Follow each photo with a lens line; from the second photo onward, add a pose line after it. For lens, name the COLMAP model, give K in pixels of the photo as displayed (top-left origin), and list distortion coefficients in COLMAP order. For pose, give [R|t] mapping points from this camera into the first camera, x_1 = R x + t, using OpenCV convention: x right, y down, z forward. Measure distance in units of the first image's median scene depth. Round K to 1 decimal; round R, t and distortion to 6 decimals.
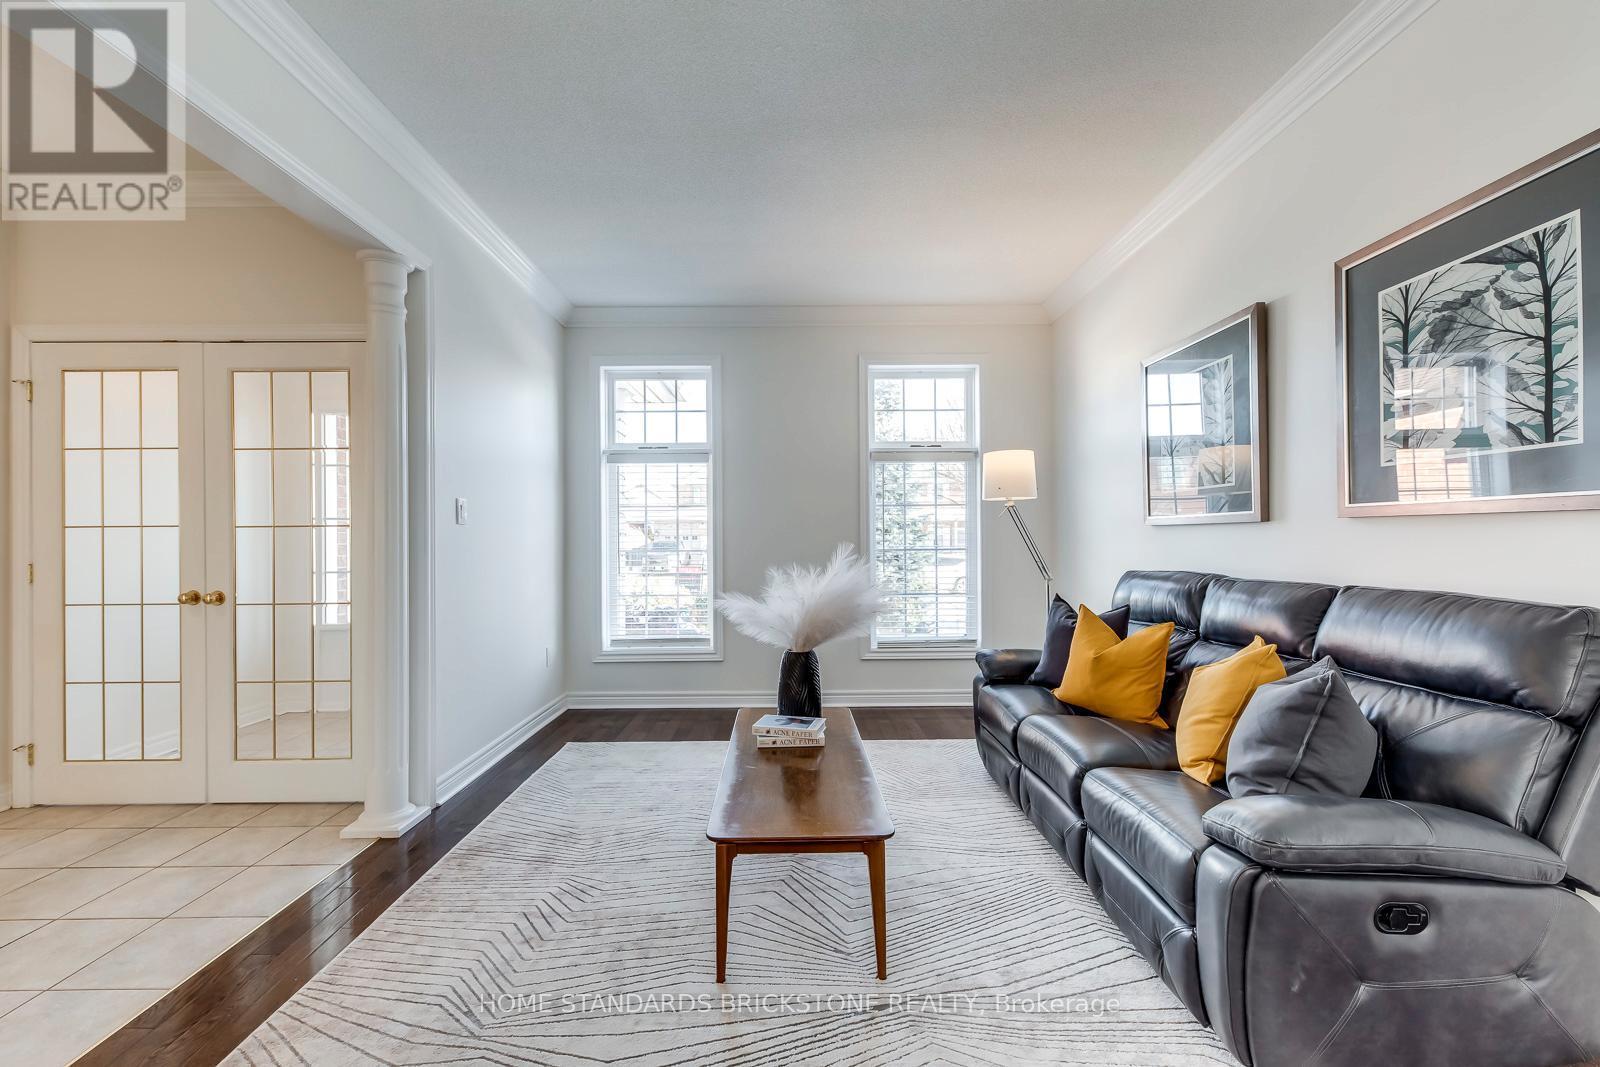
lens RADIAL K [[667.1, 0, 800.0], [0, 667.1, 540.4], [0, 0, 1]] dist [0.004081, -0.002269]
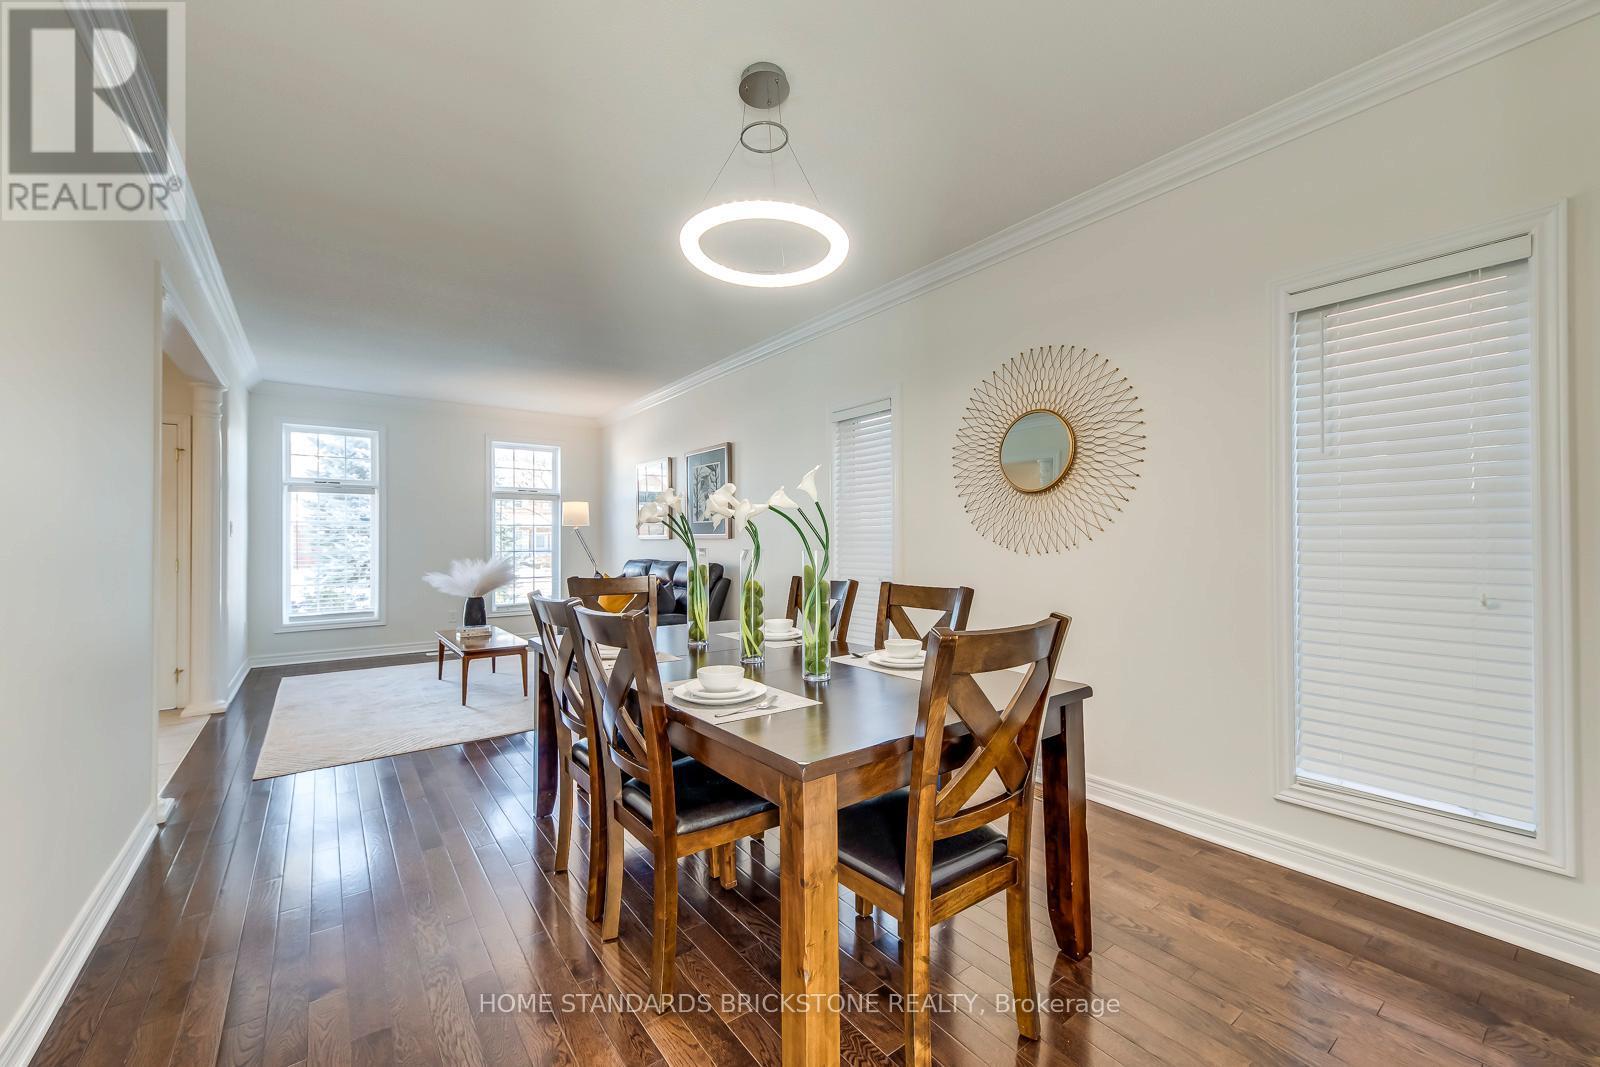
lens RADIAL K [[610.5, 0, 801.9], [0, 610.5, 531.6], [0, 0, 1]] dist [0.000780, 0.000040]
pose [[0.800173, 0.012088, 0.599648, -0.343731], [0.000752, 0.999776, -0.021157, -0.006066], [-0.599769, 0.017380, 0.799985, -1.232955]]
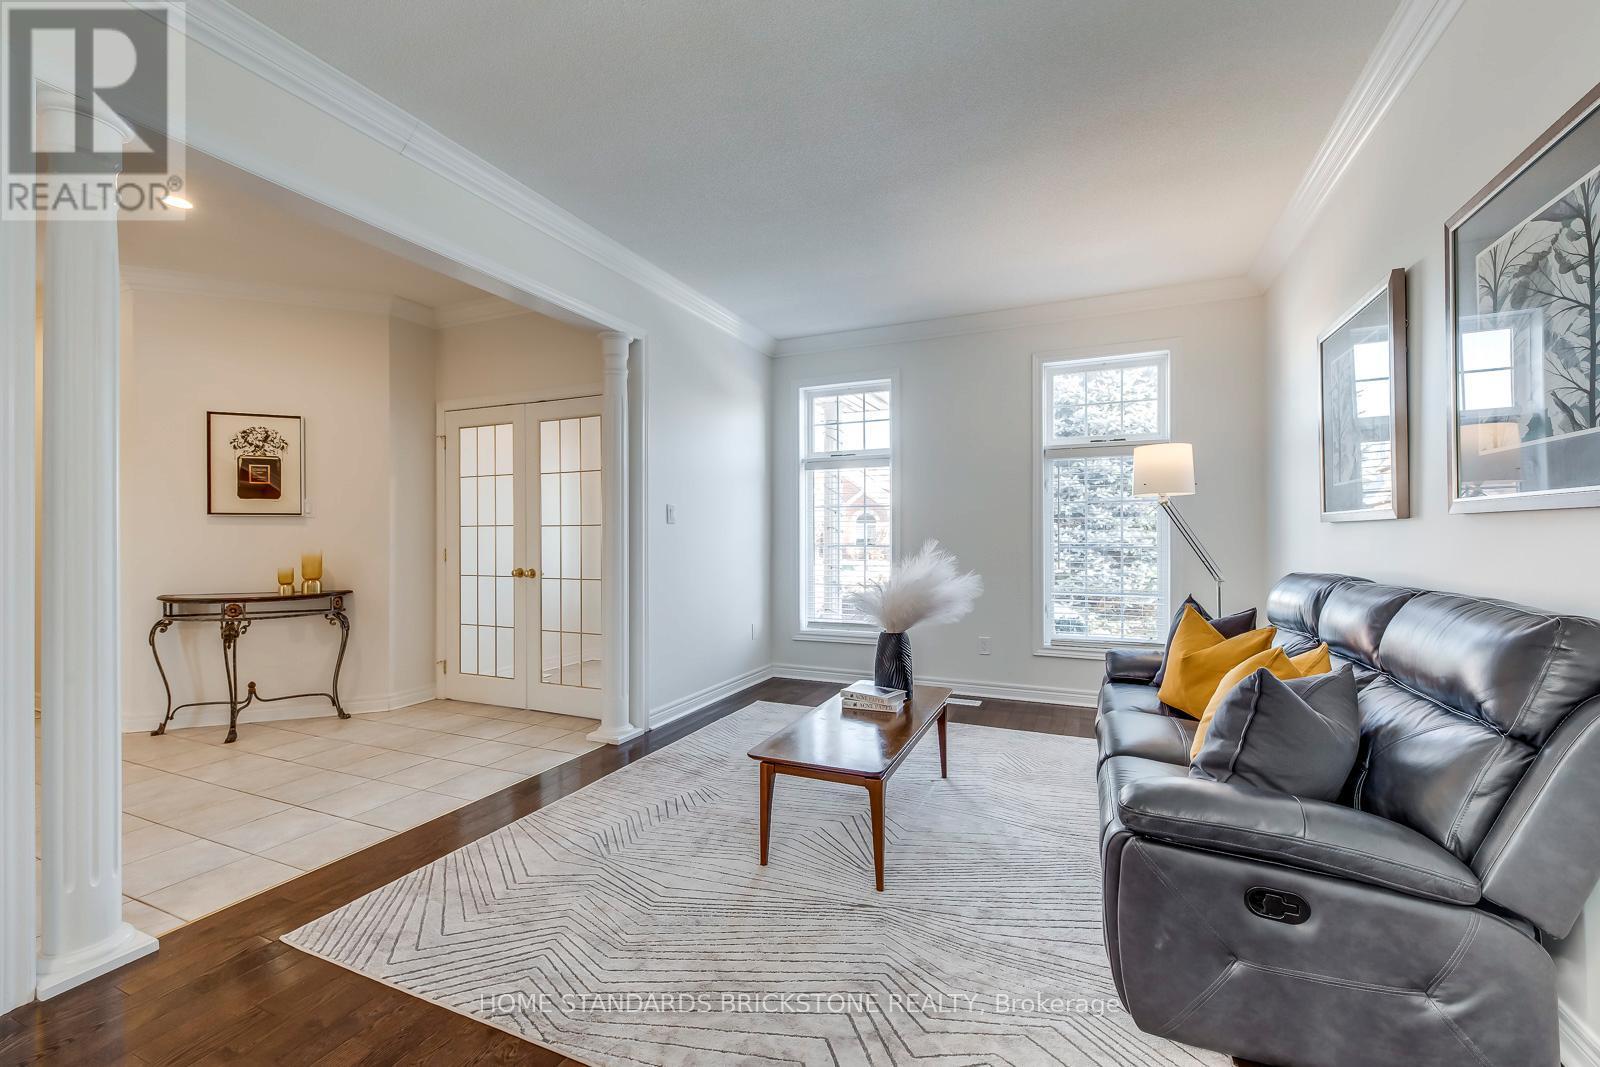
lens RADIAL K [[667.1, 0, 794.9], [0, 667.1, 538.3], [0, 0, 1]] dist [0.004081, -0.002269]
pose [[0.907892, 0.006216, -0.419158, 0.328994], [-0.005053, 0.999980, 0.003885, -0.001120], [0.419174, -0.001410, 0.907905, -0.126185]]
